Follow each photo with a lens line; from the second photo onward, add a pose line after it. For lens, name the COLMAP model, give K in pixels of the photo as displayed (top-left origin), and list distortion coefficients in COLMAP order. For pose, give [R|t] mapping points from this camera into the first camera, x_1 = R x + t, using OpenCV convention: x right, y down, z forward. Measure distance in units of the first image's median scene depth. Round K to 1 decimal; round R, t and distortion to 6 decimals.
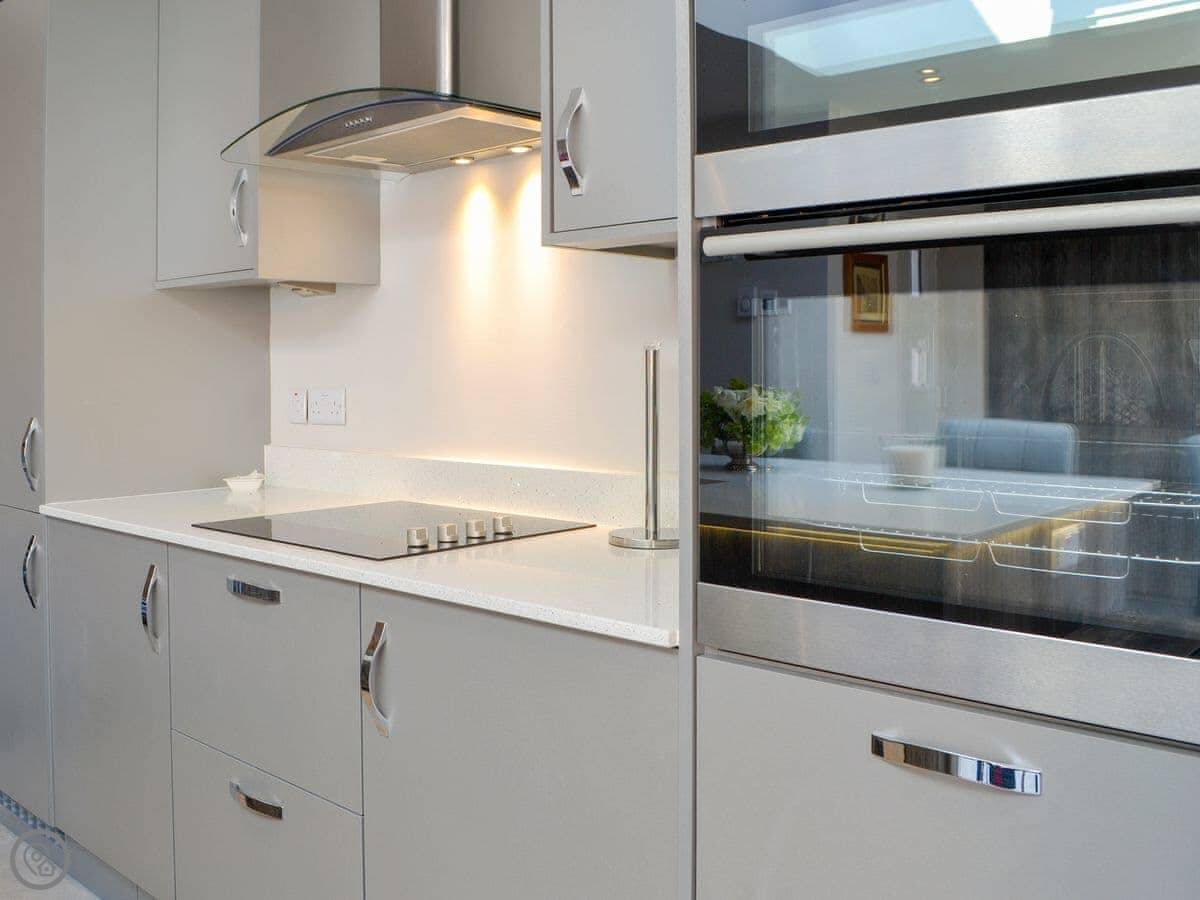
lens RADIAL K [[1132.8, 0, 600.2], [0, 1132.8, 446.7], [0, 0, 1]] dist [-0.064251, 0.000000]
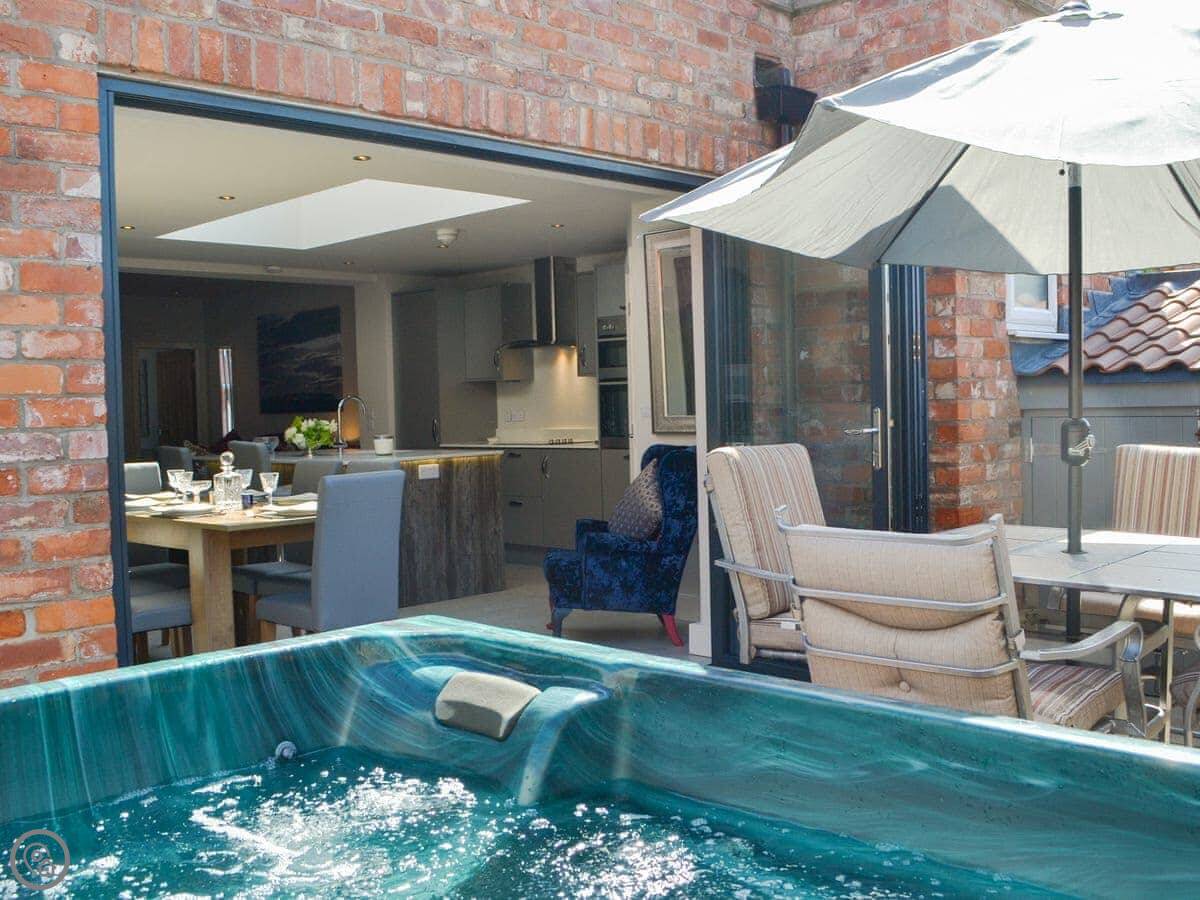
lens RADIAL K [[1248.1, 0, 607.2], [0, 1248.1, 438.6], [0, 0, 1]] dist [-0.048322, 0.000000]
pose [[0.997930, -0.029534, -0.057128, 0.245230], [0.027563, 0.999008, -0.034986, 0.178279], [0.058105, 0.033339, 0.997754, -2.824206]]
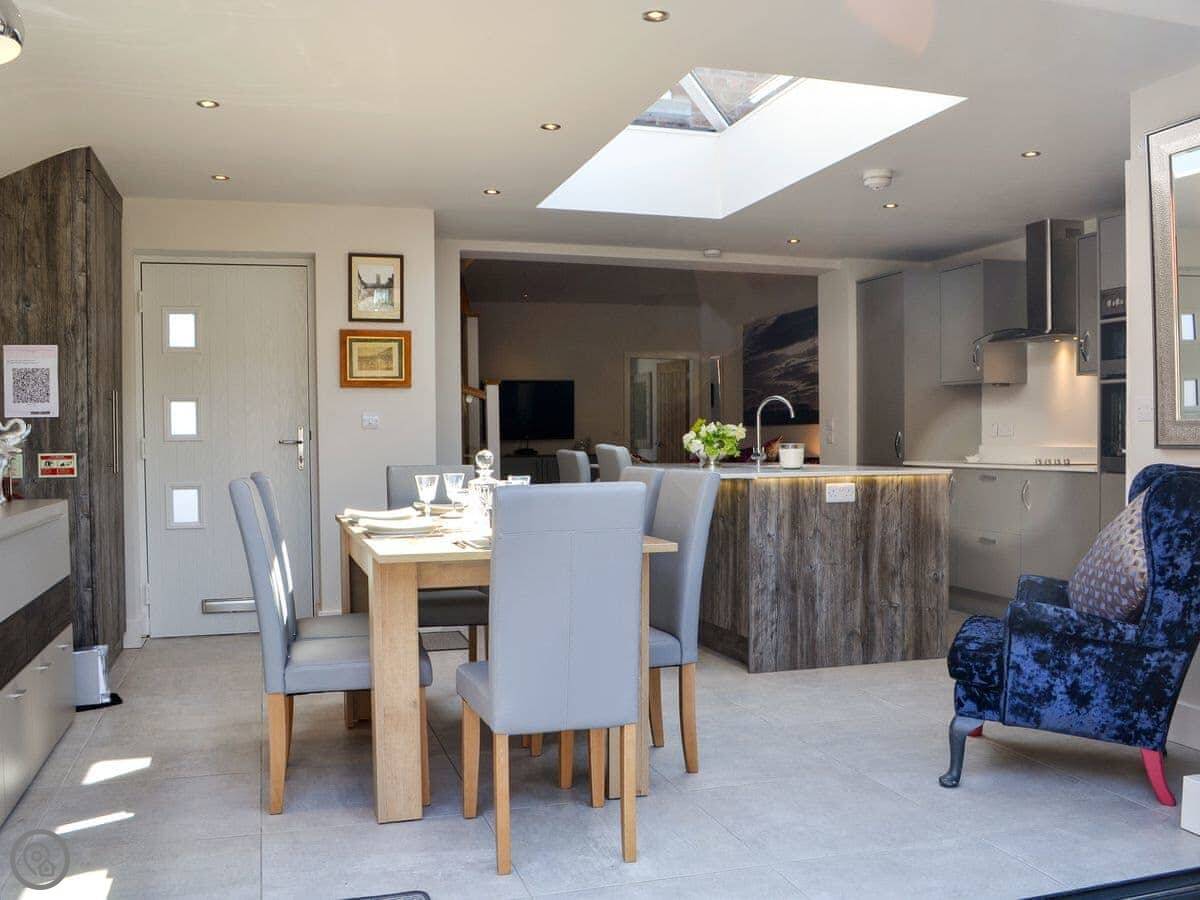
lens RADIAL K [[1132.8, 0, 596.3], [0, 1132.8, 470.1], [0, 0, 1]] dist [-0.064251, 0.000000]
pose [[0.852597, 0.006260, -0.522531, 0.334175], [-0.025376, 0.999245, -0.029435, 0.171277], [0.521952, 0.038356, 0.852112, -1.837786]]
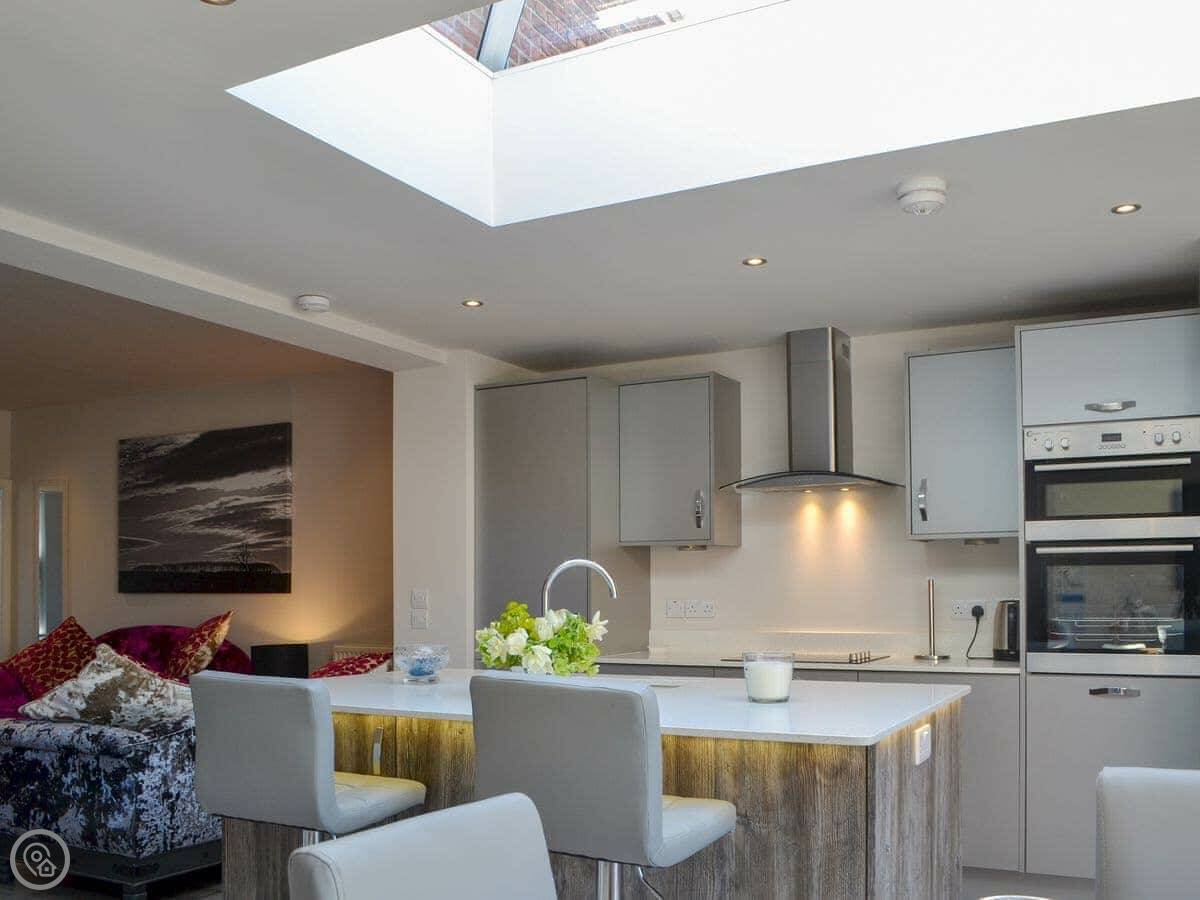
lens RADIAL K [[1132.8, 0, 572.4], [0, 1132.8, 567.9], [0, 0, 1]] dist [-0.064251, 0.000000]
pose [[0.977640, -0.002945, 0.210267, -0.916520], [0.020359, 0.996530, -0.080703, 0.050605], [-0.209300, 0.083179, 0.974307, -0.893530]]
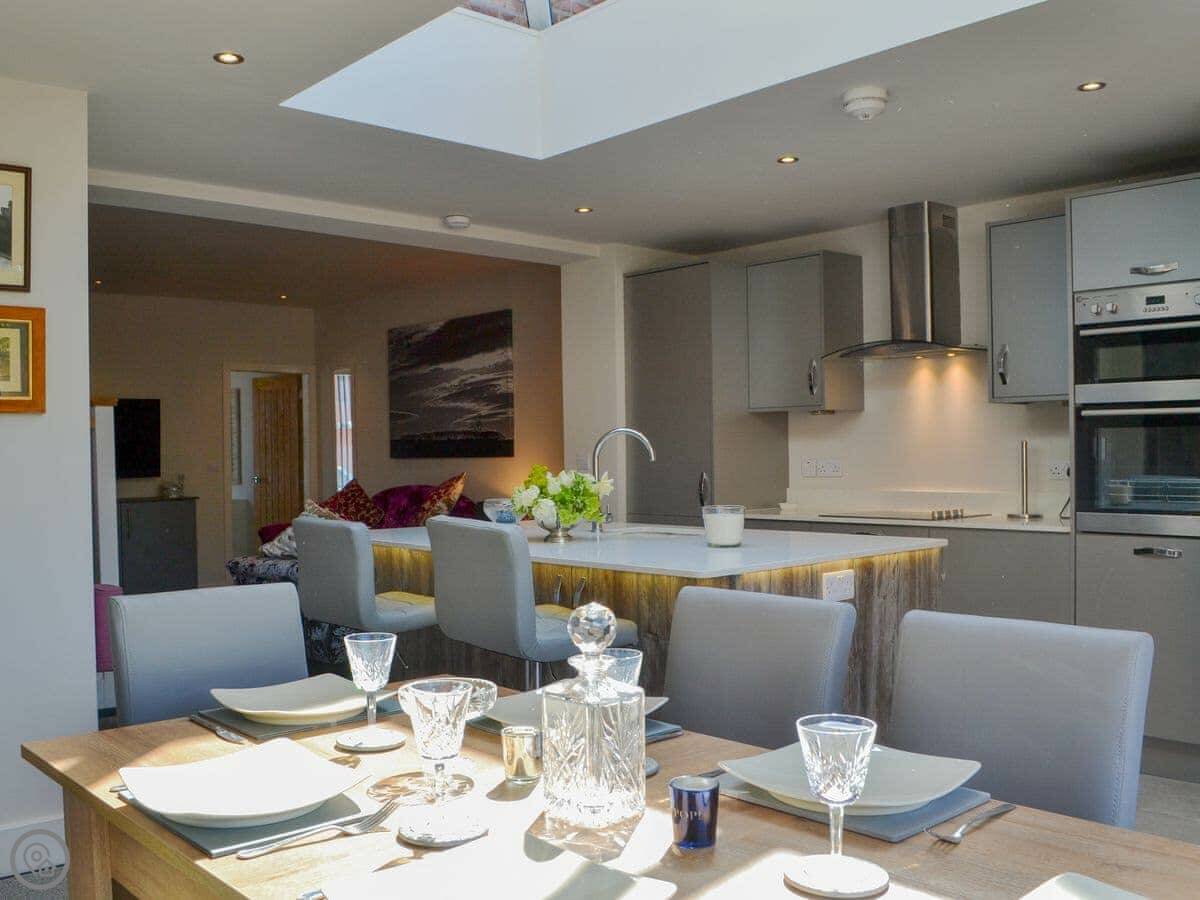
lens RADIAL K [[1132.8, 0, 555.6], [0, 1132.8, 482.1], [0, 0, 1]] dist [-0.064251, 0.000000]
pose [[0.991248, -0.013145, -0.131355, -0.498927], [0.008156, 0.999227, -0.038449, 0.069873], [0.131759, 0.037042, 0.990589, -1.202942]]
